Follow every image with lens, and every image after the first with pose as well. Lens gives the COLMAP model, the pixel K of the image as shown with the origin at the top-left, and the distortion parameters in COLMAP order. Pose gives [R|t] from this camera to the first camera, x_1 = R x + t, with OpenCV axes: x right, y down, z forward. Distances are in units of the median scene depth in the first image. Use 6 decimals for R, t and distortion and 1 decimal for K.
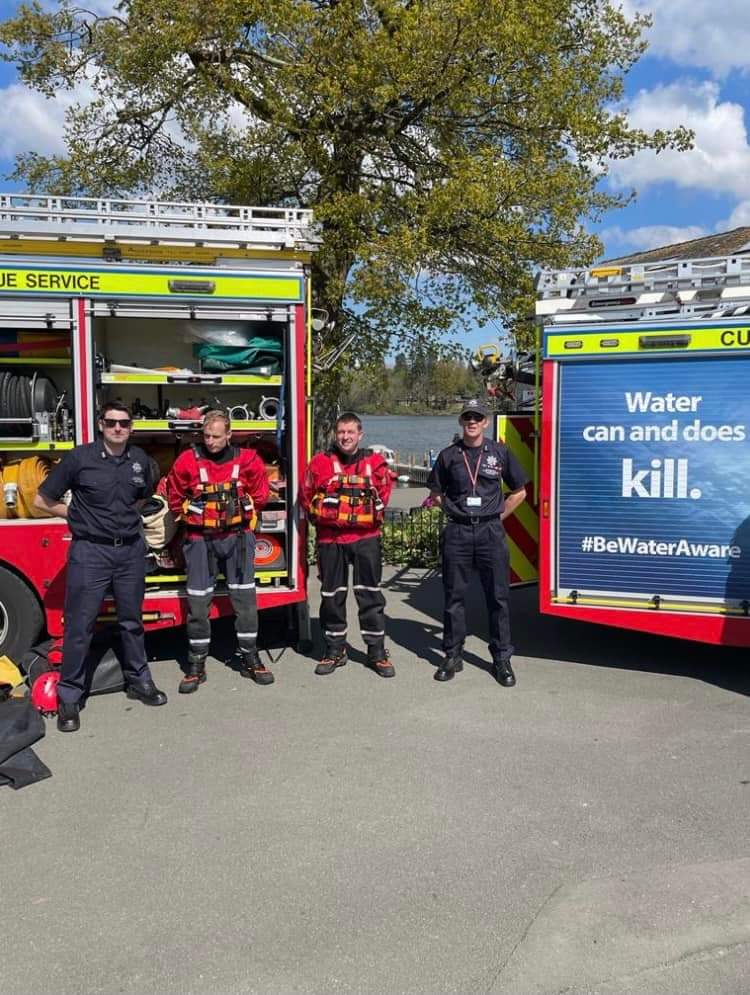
lens RADIAL K [[758.3, 0, 375.0], [0, 758.3, 497.5], [0, 0, 1]] dist [0.051160, -0.000599]
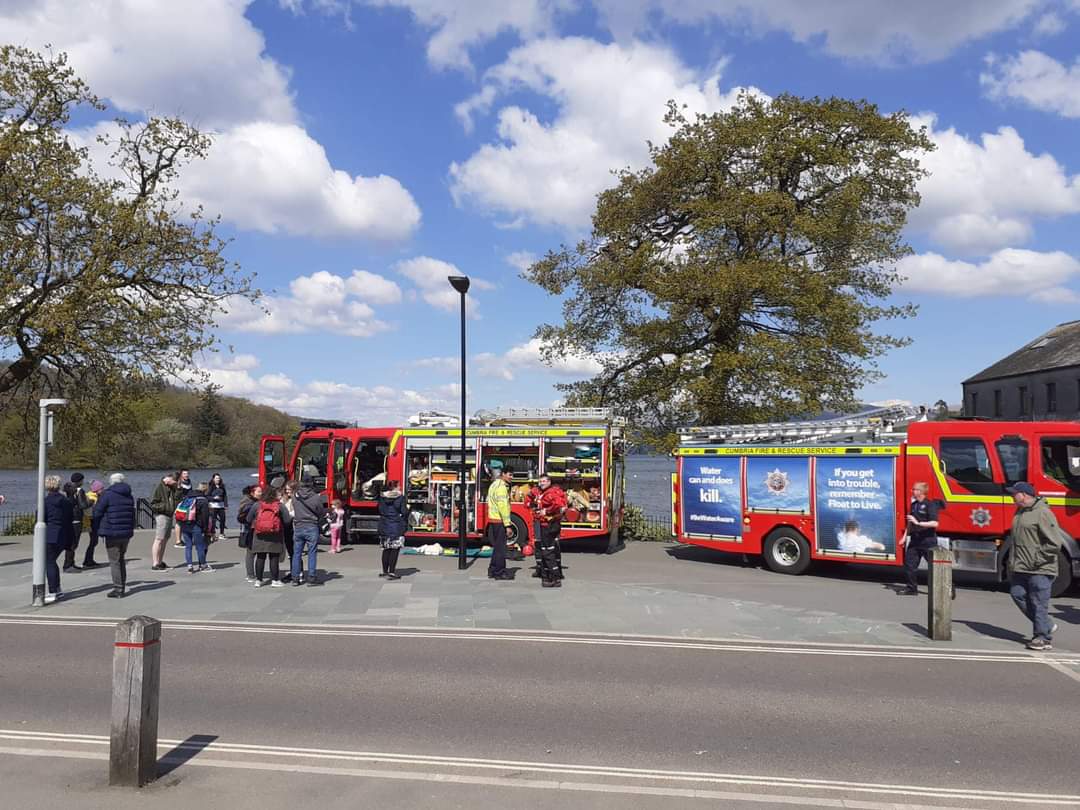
lens RADIAL K [[823.1, 0, 540.0], [0, 823.1, 405.0], [0, 0, 1]] dist [0.051160, -0.000599]
pose [[0.907580, -0.017902, -0.419497, 1.112178], [-0.049705, 0.987485, -0.149678, 0.141630], [0.416927, 0.156695, 0.895332, -2.234576]]
